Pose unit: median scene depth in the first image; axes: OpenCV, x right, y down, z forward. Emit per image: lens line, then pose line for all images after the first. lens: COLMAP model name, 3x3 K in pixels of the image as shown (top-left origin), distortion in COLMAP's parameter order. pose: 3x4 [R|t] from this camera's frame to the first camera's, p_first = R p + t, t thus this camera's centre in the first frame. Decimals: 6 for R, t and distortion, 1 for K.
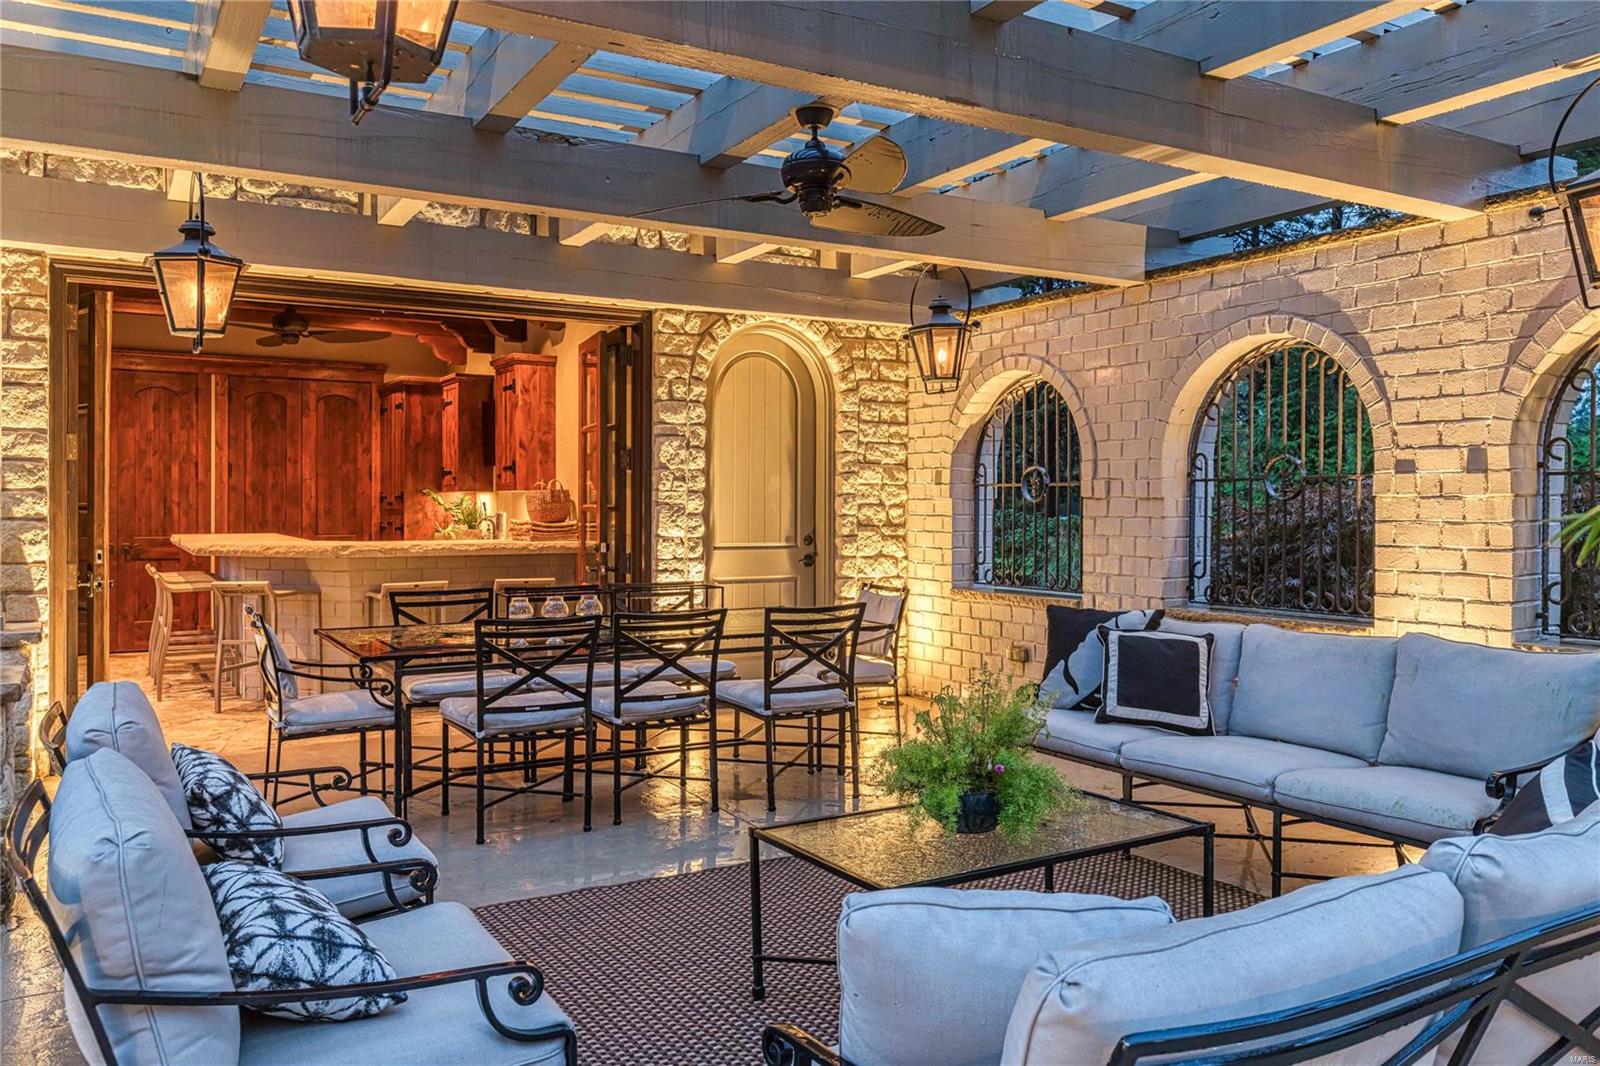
lens RADIAL K [[1198.7, 0, 811.8], [0, 1198.7, 521.5], [0, 0, 1]] dist [0.010942, -0.001000]
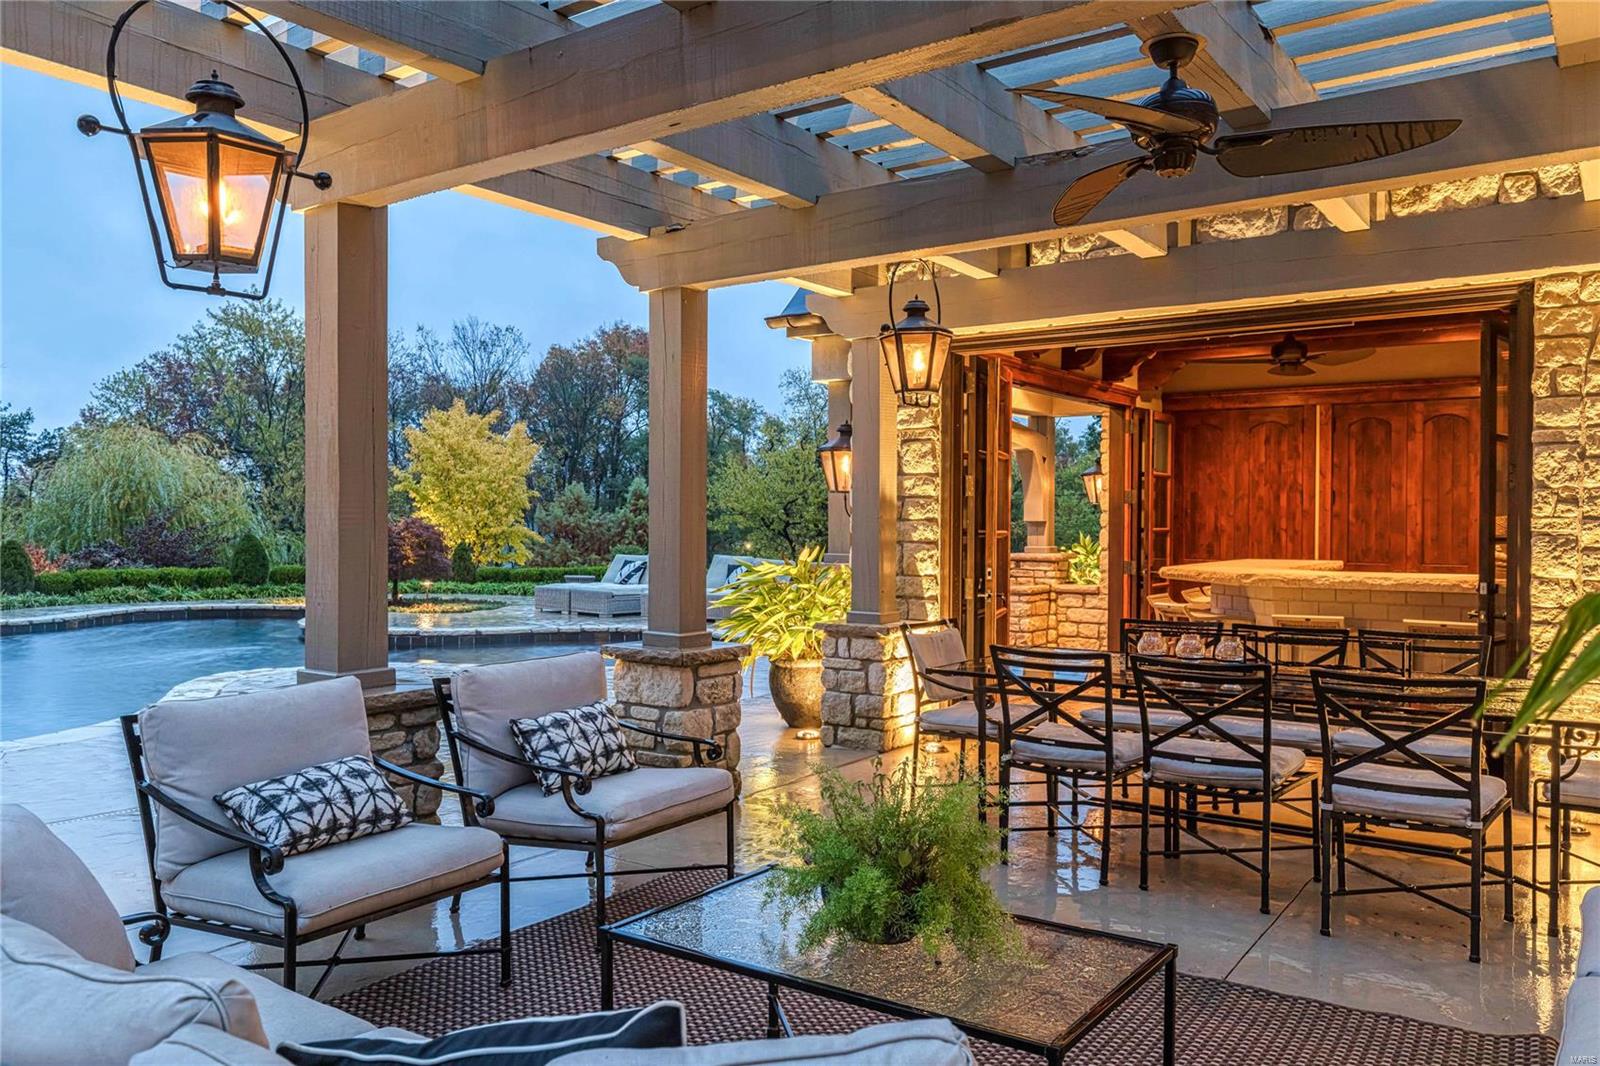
lens RADIAL K [[1198.7, 0, 813.3], [0, 1198.7, 537.7], [0, 0, 1]] dist [0.010942, -0.001000]
pose [[0.423688, 0.010237, -0.905750, 0.370913], [-0.017101, 0.999848, 0.003302, -0.007244], [0.905647, 0.014090, 0.423799, 0.262387]]
